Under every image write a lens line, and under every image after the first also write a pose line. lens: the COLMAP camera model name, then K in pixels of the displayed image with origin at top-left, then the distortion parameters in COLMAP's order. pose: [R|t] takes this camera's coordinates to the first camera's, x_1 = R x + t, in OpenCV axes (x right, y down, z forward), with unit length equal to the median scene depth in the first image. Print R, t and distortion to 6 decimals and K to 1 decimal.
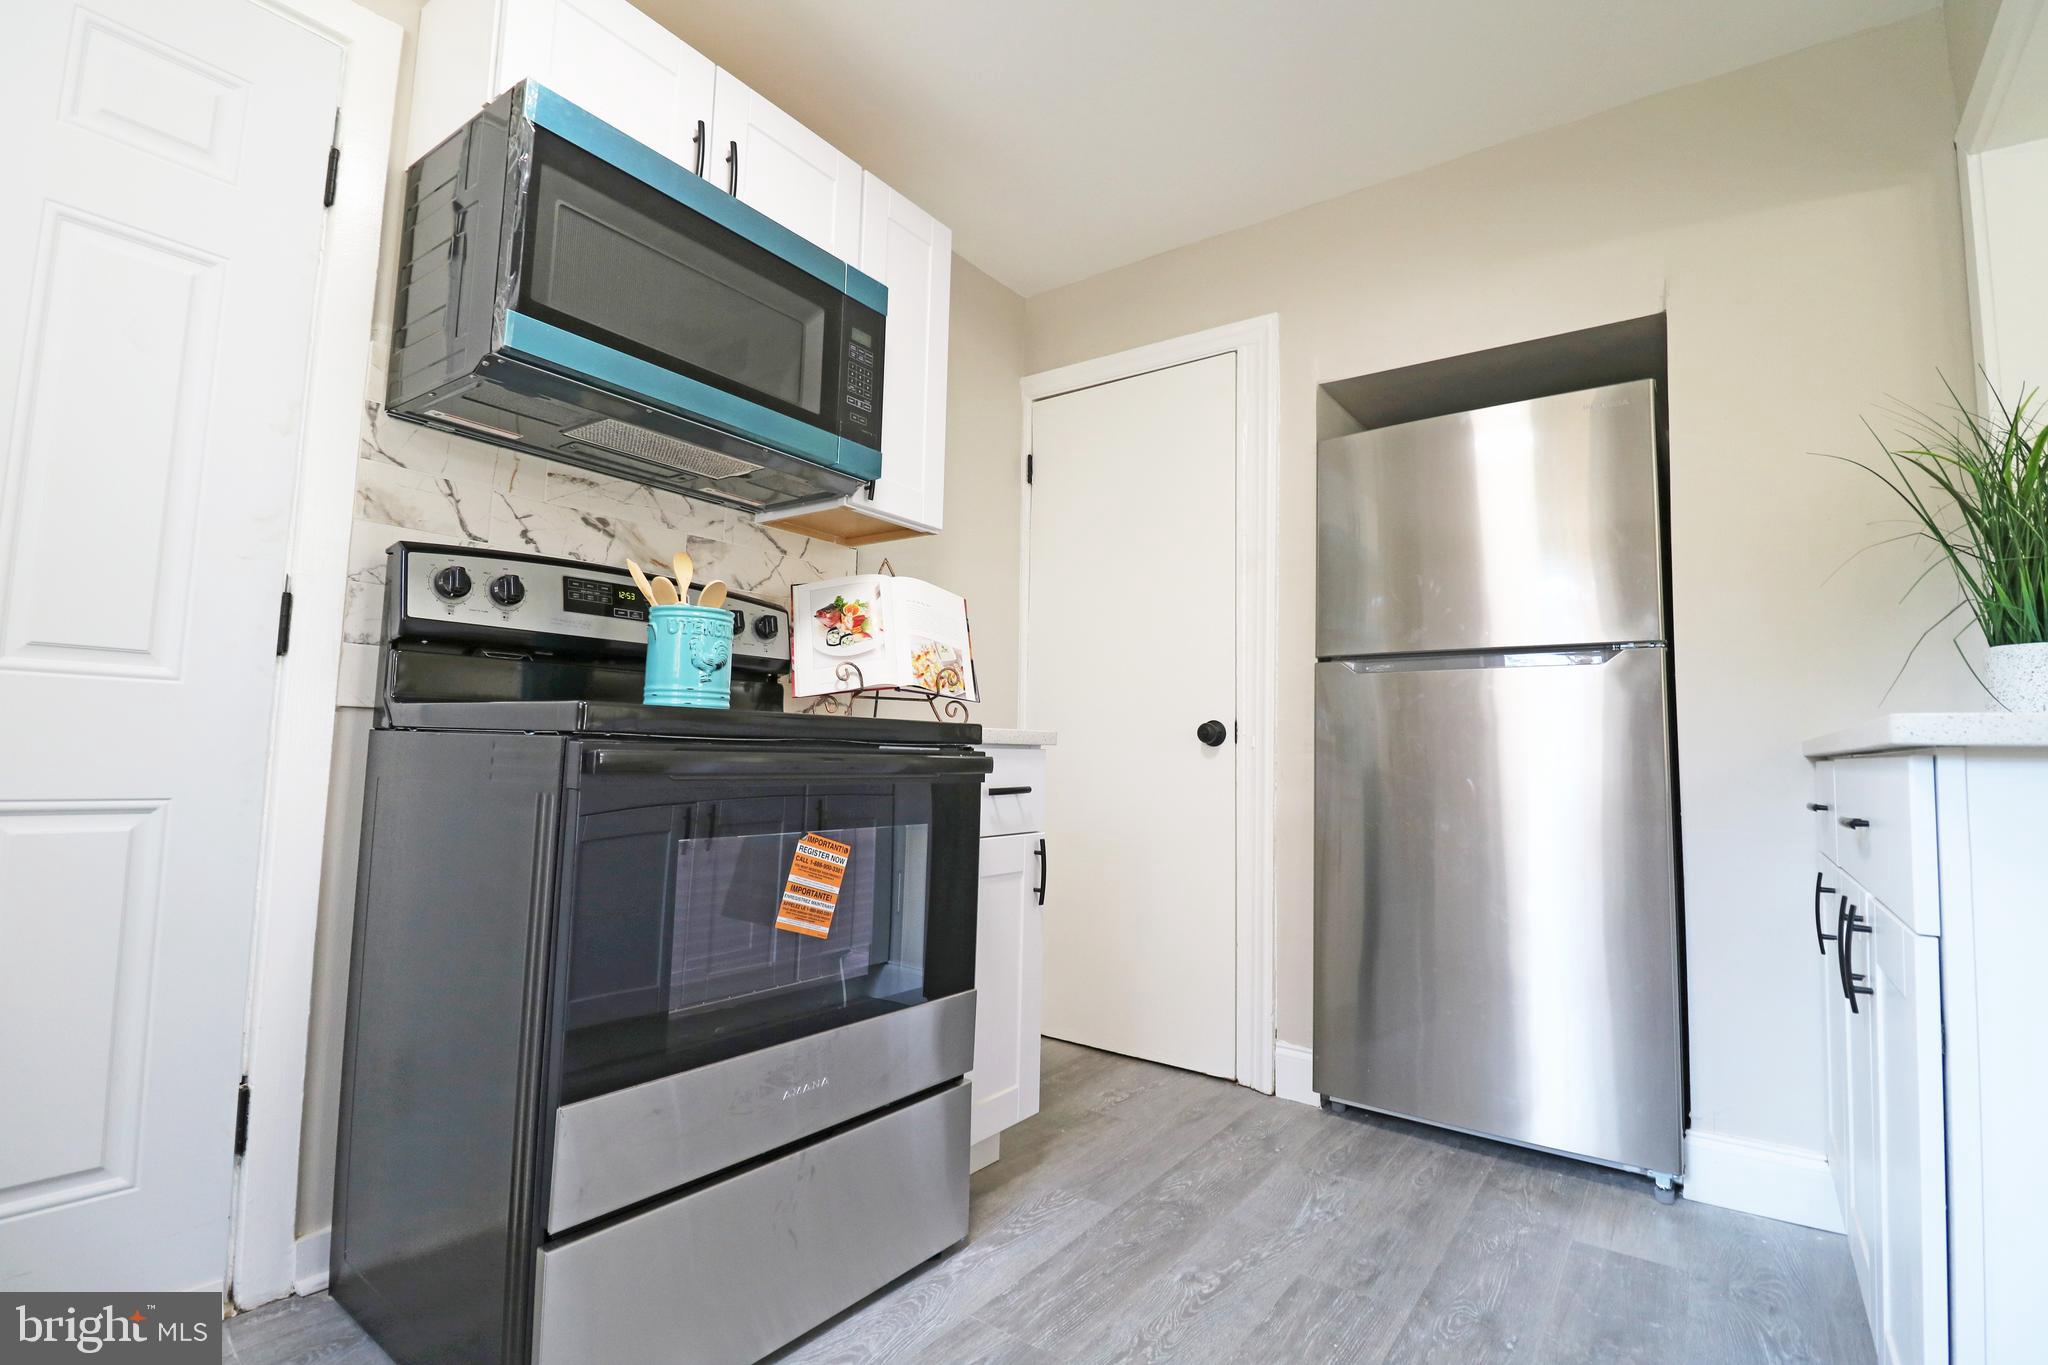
lens RADIAL K [[954.4, 0, 1039.4], [0, 954.4, 668.6], [0, 0, 1]] dist [-0.001049, -0.012462]
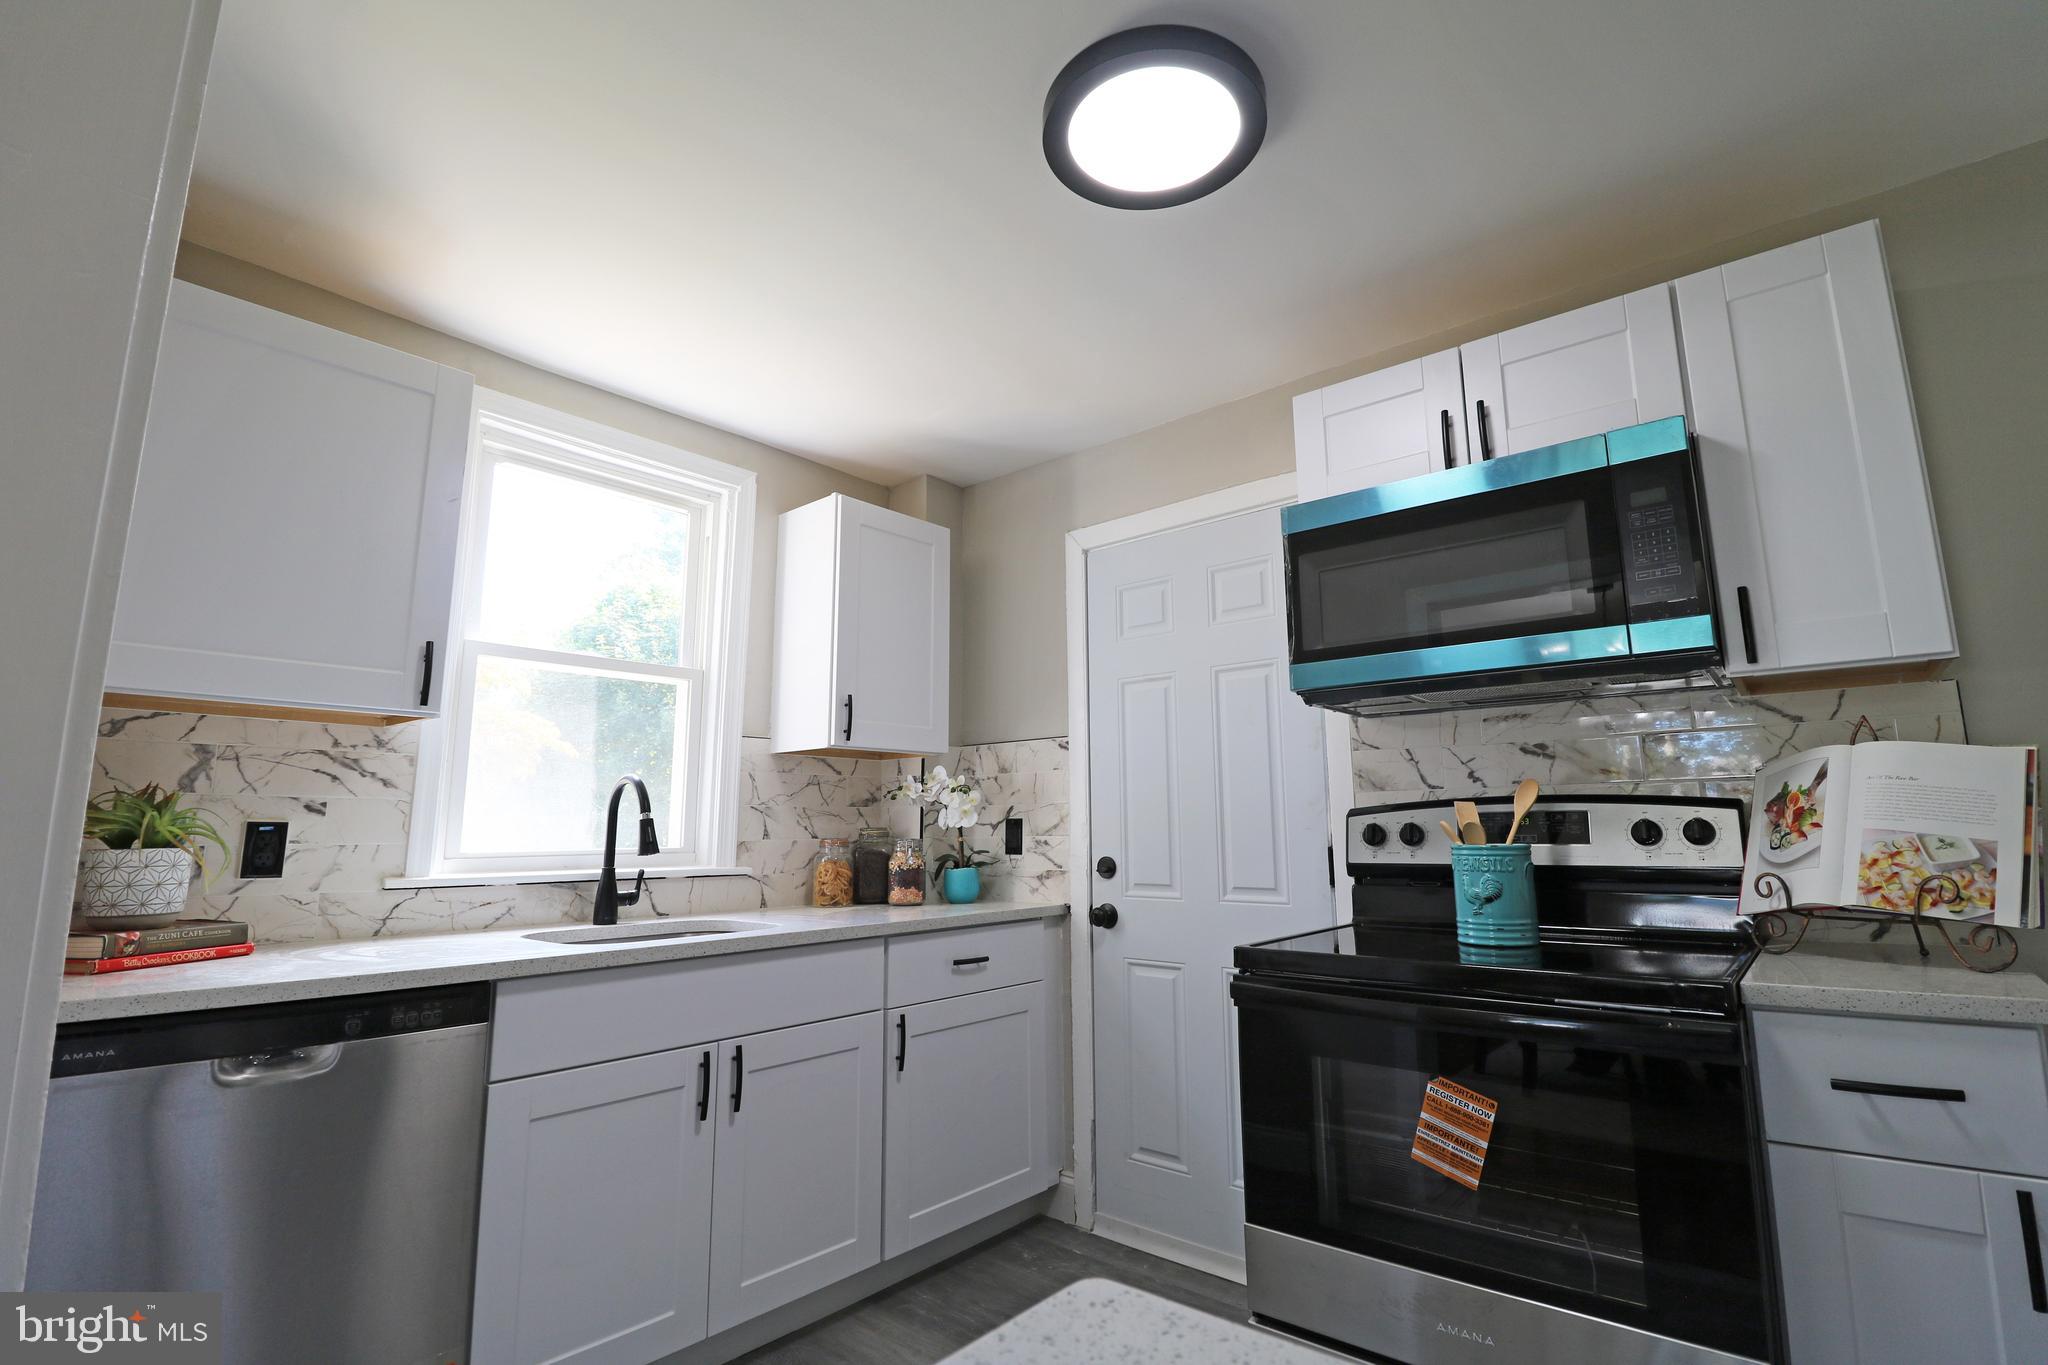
lens RADIAL K [[954.4, 0, 1039.4], [0, 954.4, 668.6], [0, 0, 1]] dist [-0.001049, -0.012462]
pose [[-0.077075, -0.192858, -0.978195, 0.731919], [0.093379, 0.975405, -0.199665, -0.080941], [0.992643, -0.106732, -0.057170, 0.527151]]
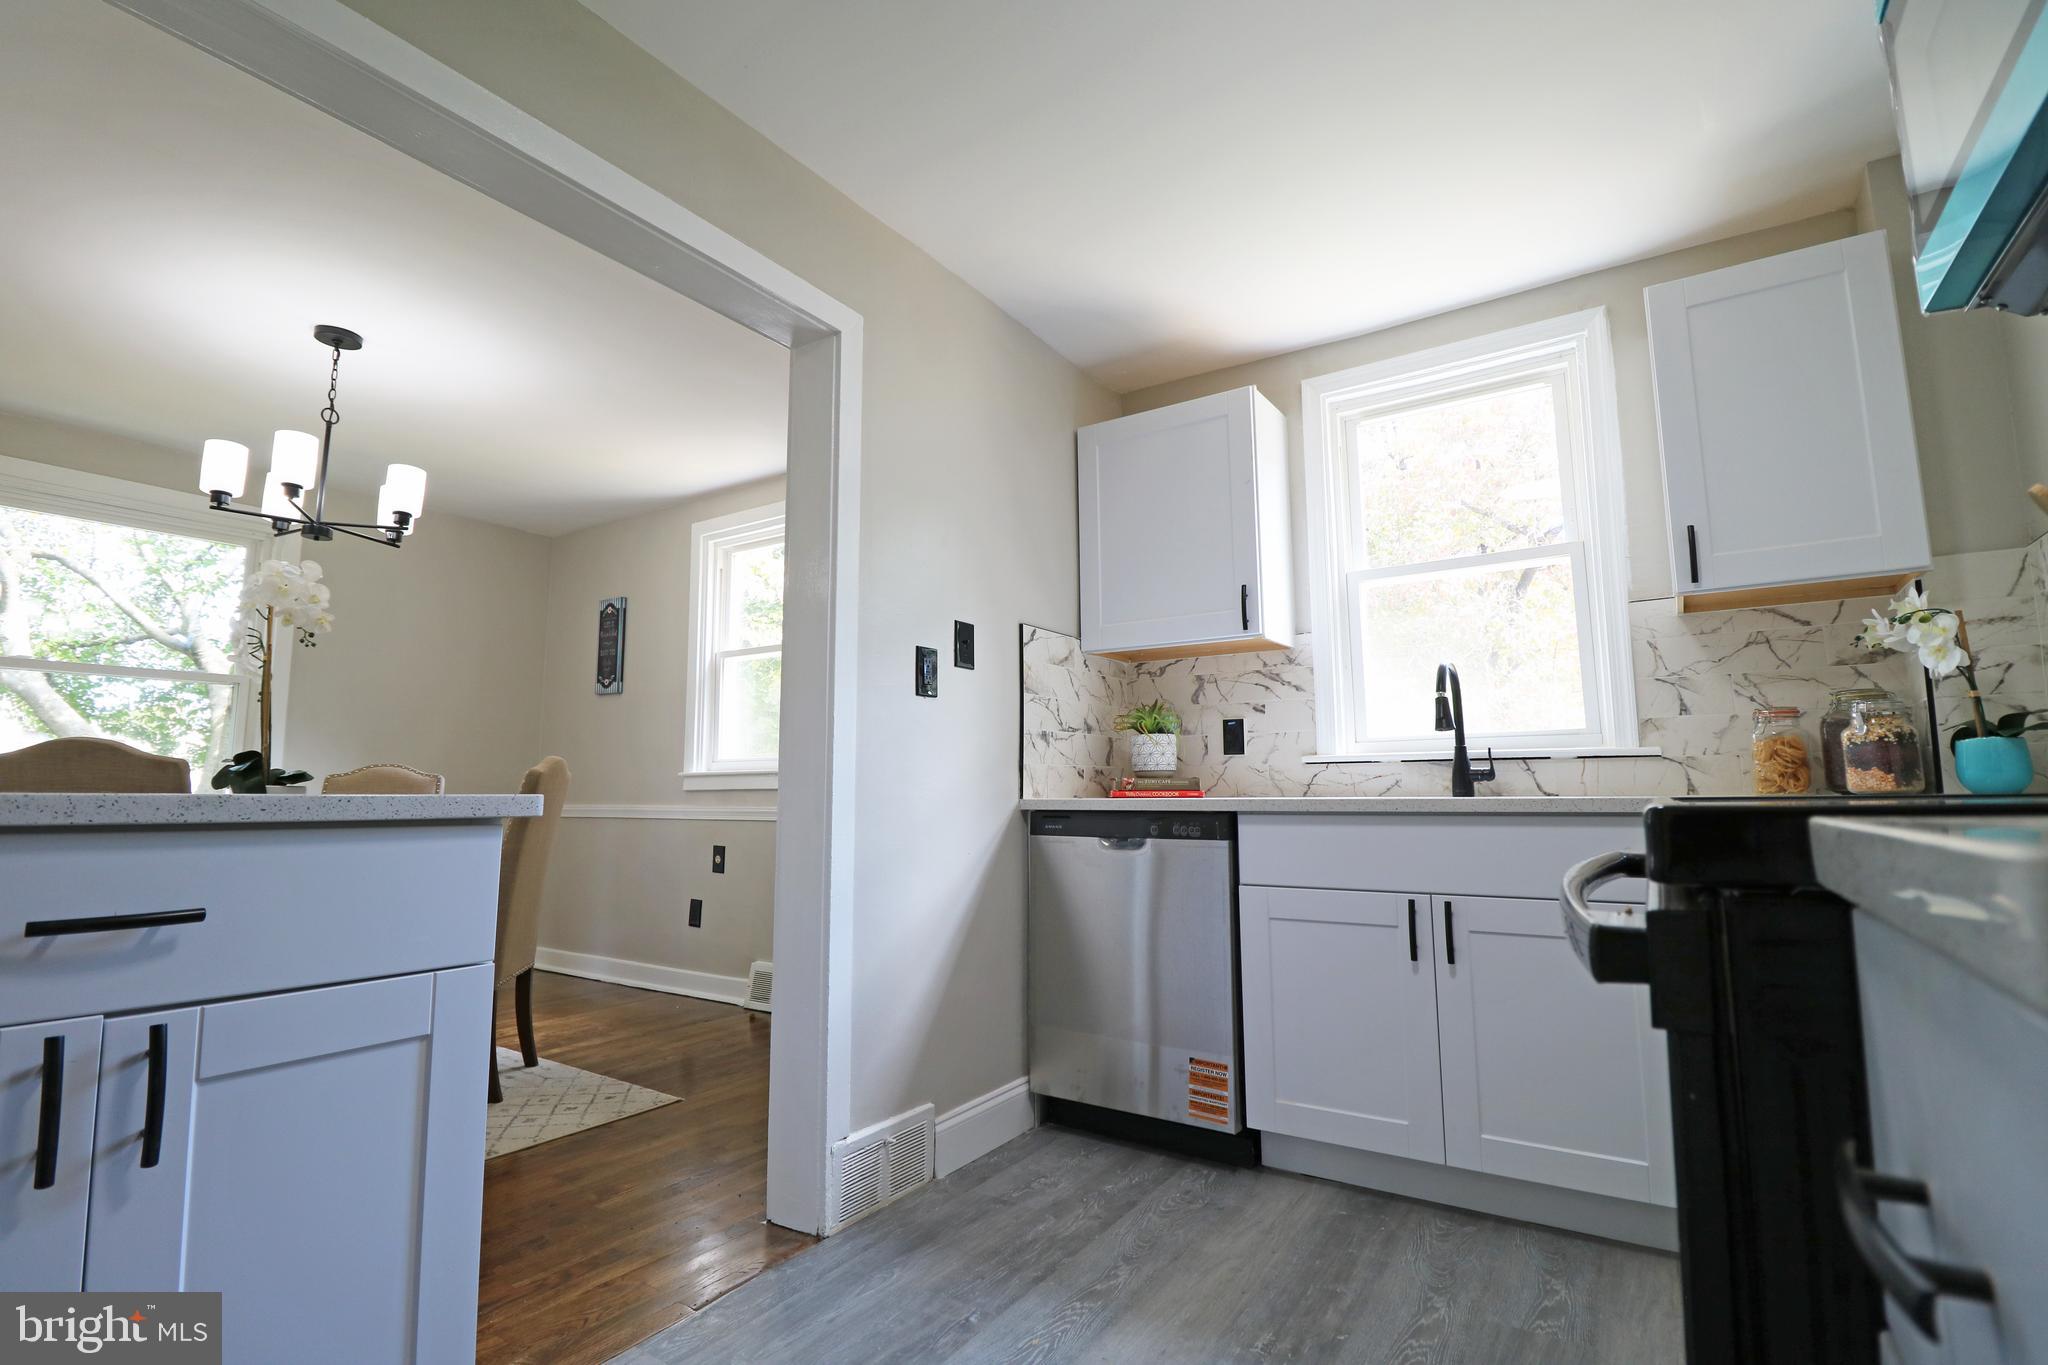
lens RADIAL K [[954.4, 0, 1039.4], [0, 954.4, 668.6], [0, 0, 1]] dist [-0.001049, -0.012462]
pose [[-0.998932, -0.026411, -0.037900, 0.106192], [-0.017478, 0.975536, -0.219144, 0.084618], [0.042760, -0.218248, -0.974956, 1.245584]]
